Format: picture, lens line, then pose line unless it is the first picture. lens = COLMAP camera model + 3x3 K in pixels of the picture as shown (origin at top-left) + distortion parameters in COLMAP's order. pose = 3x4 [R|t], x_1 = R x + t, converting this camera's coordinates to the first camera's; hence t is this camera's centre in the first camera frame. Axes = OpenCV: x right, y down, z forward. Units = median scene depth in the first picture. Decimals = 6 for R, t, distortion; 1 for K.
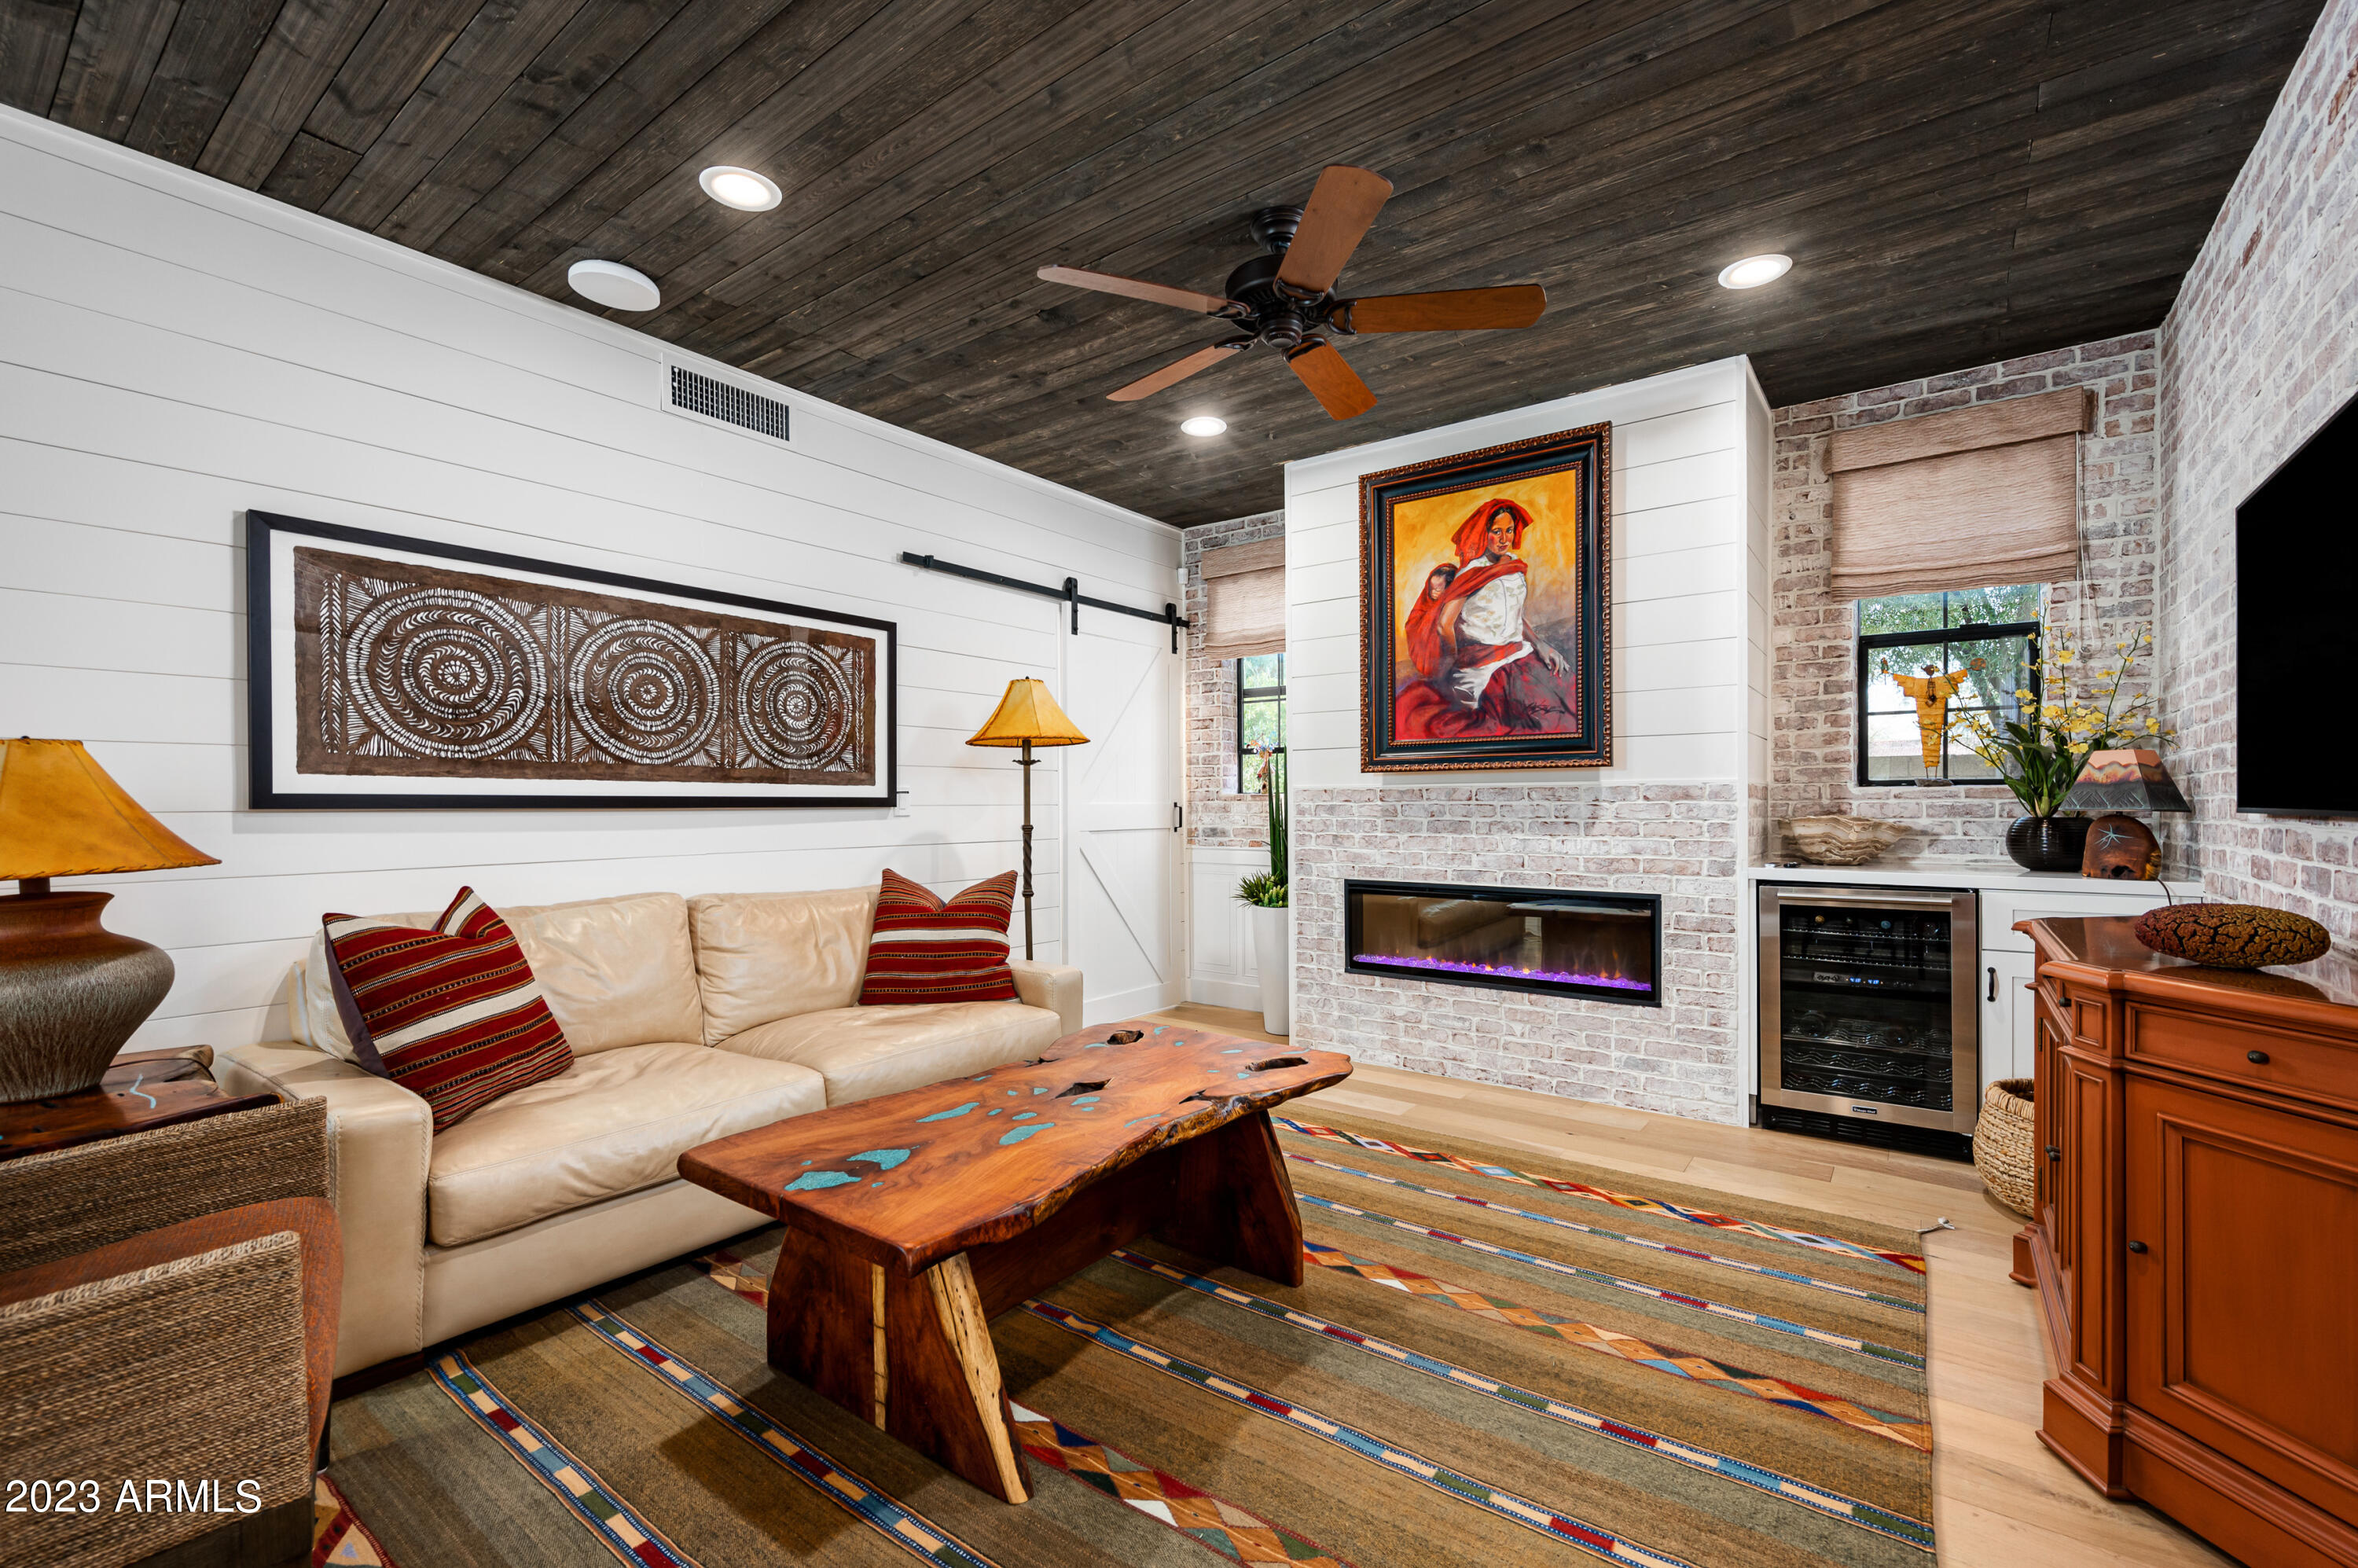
lens RADIAL K [[1014.1, 0, 1169.0], [0, 1014.1, 808.4], [0, 0, 1]] dist [-0.002454, -0.000053]
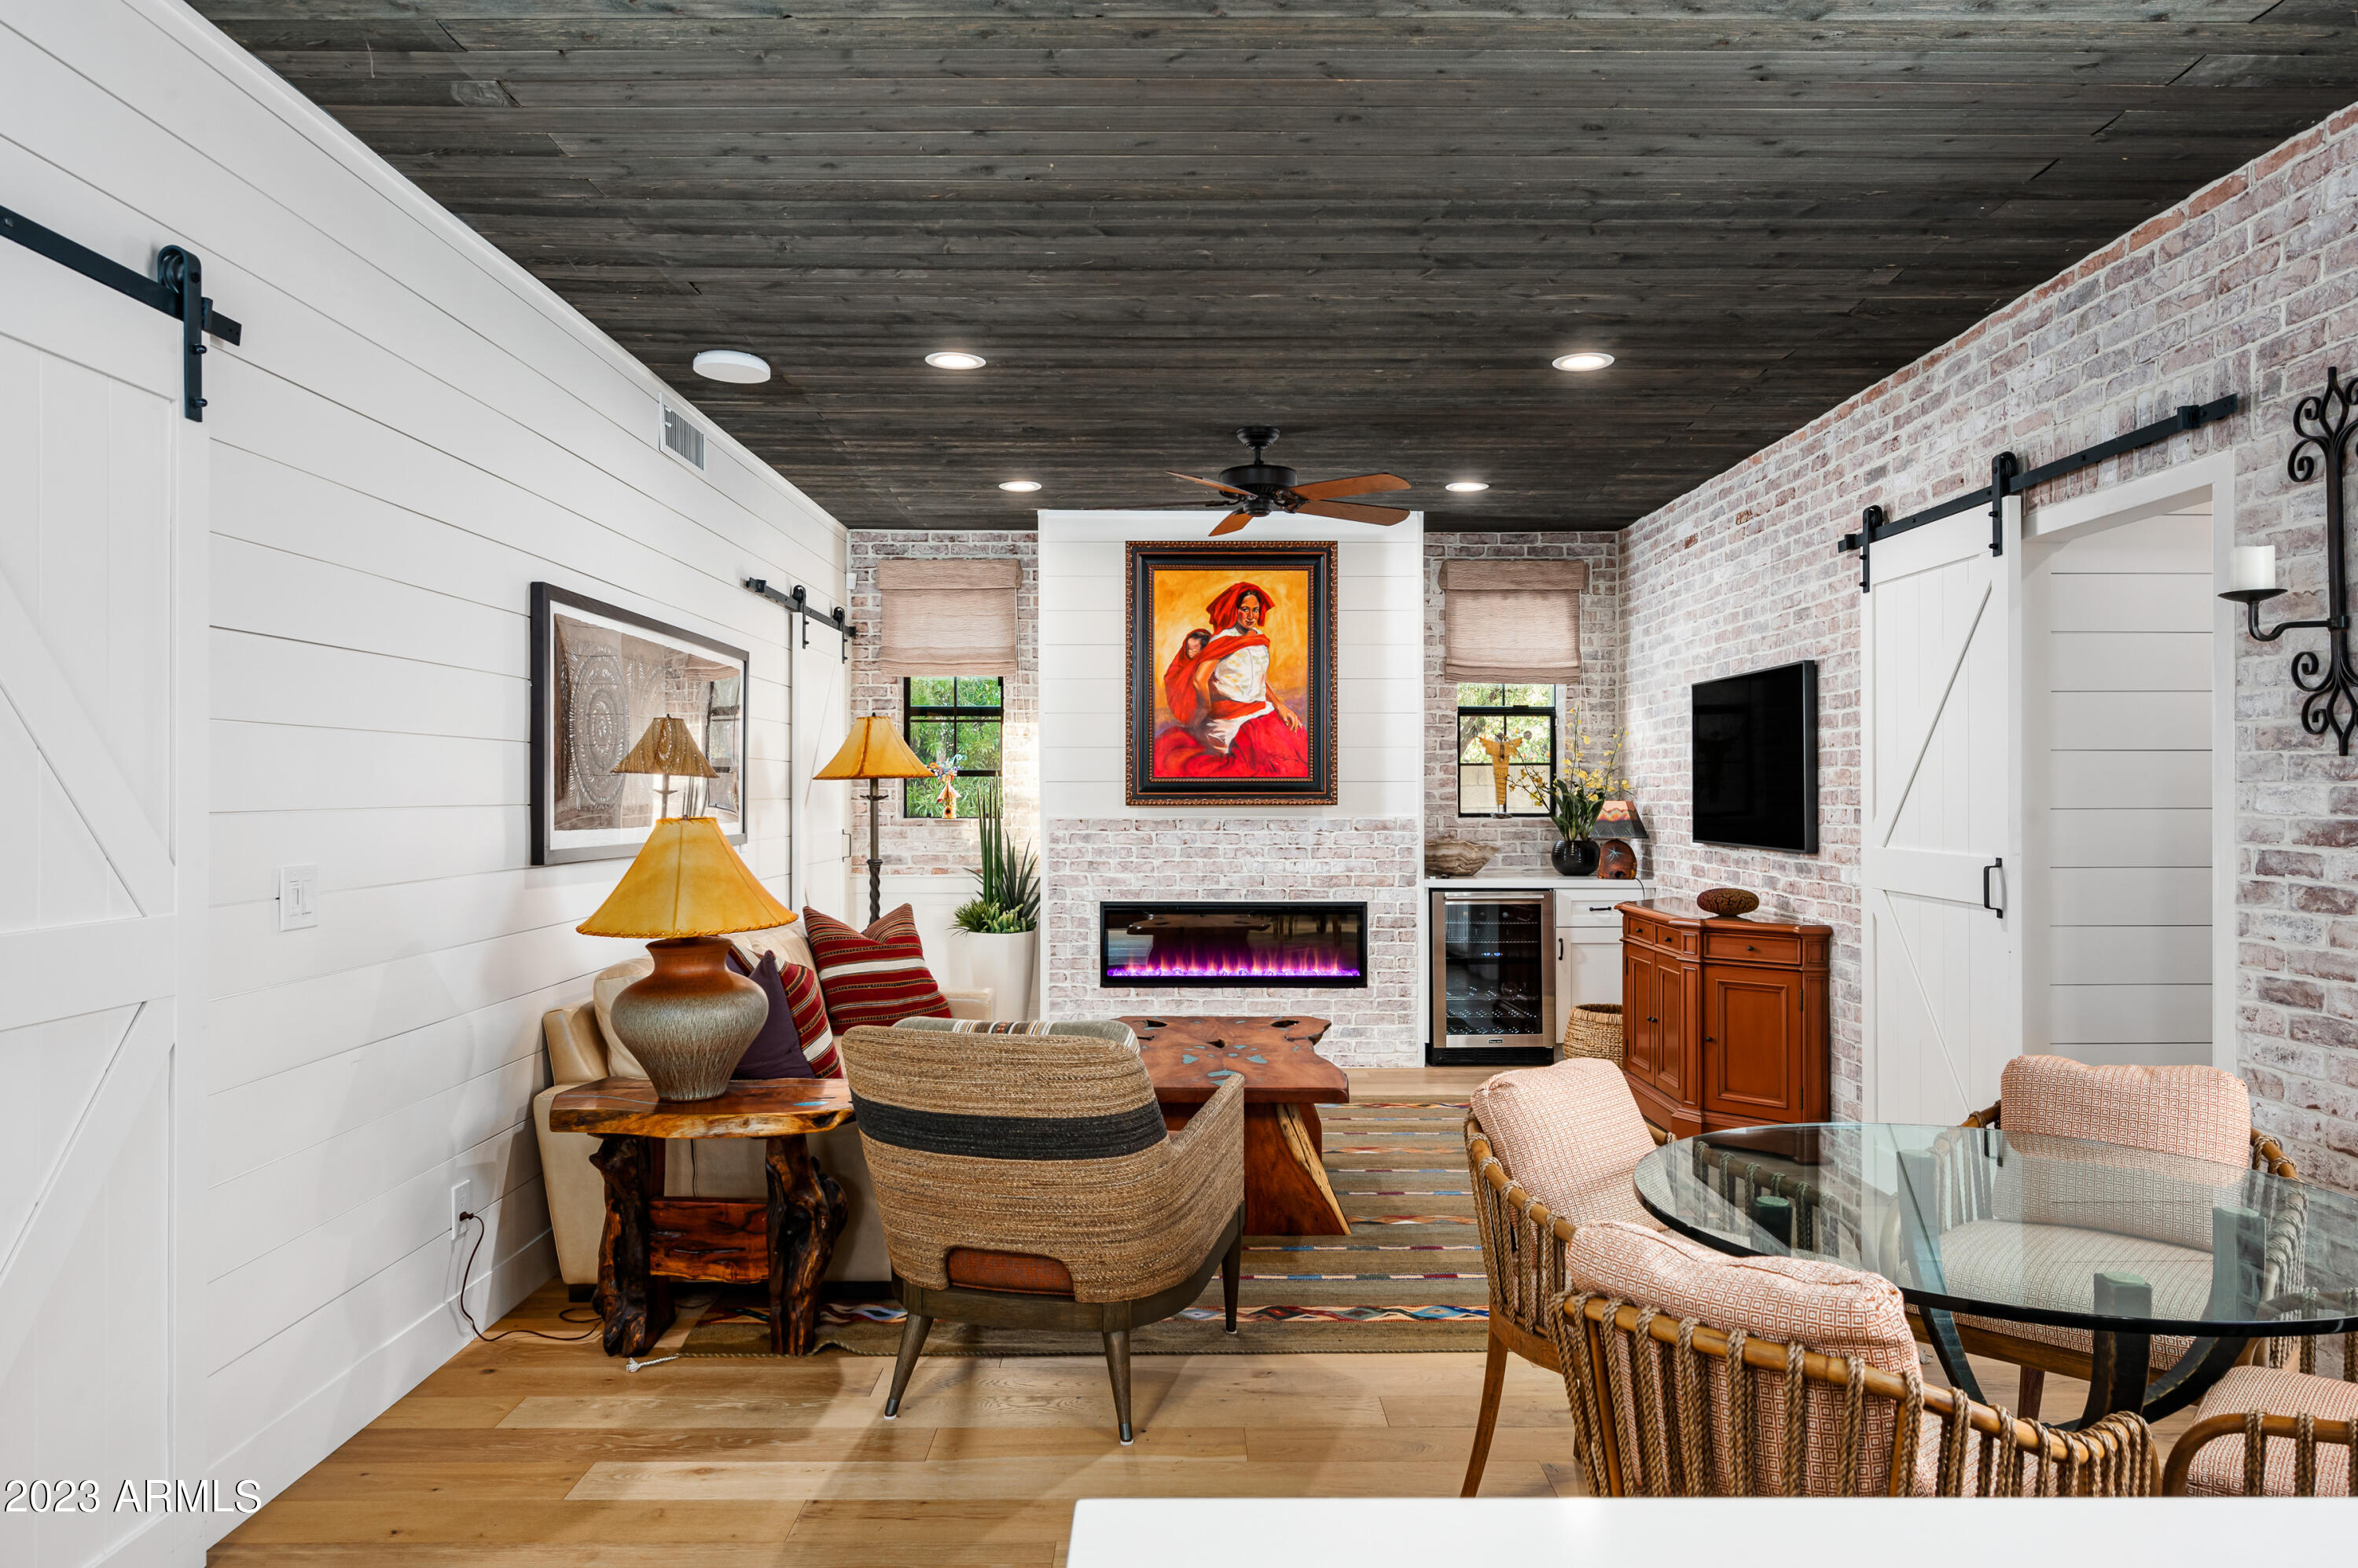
lens RADIAL K [[1599.7, 0, 1182.4], [0, 1599.7, 778.2], [0, 0, 1]] dist [-0.009051, 0.000043]
pose [[0.792524, 0.008275, 0.609784, -0.933057], [-0.000082, 0.999909, -0.013463, -0.046085], [-0.609840, 0.010620, 0.792453, -0.486634]]
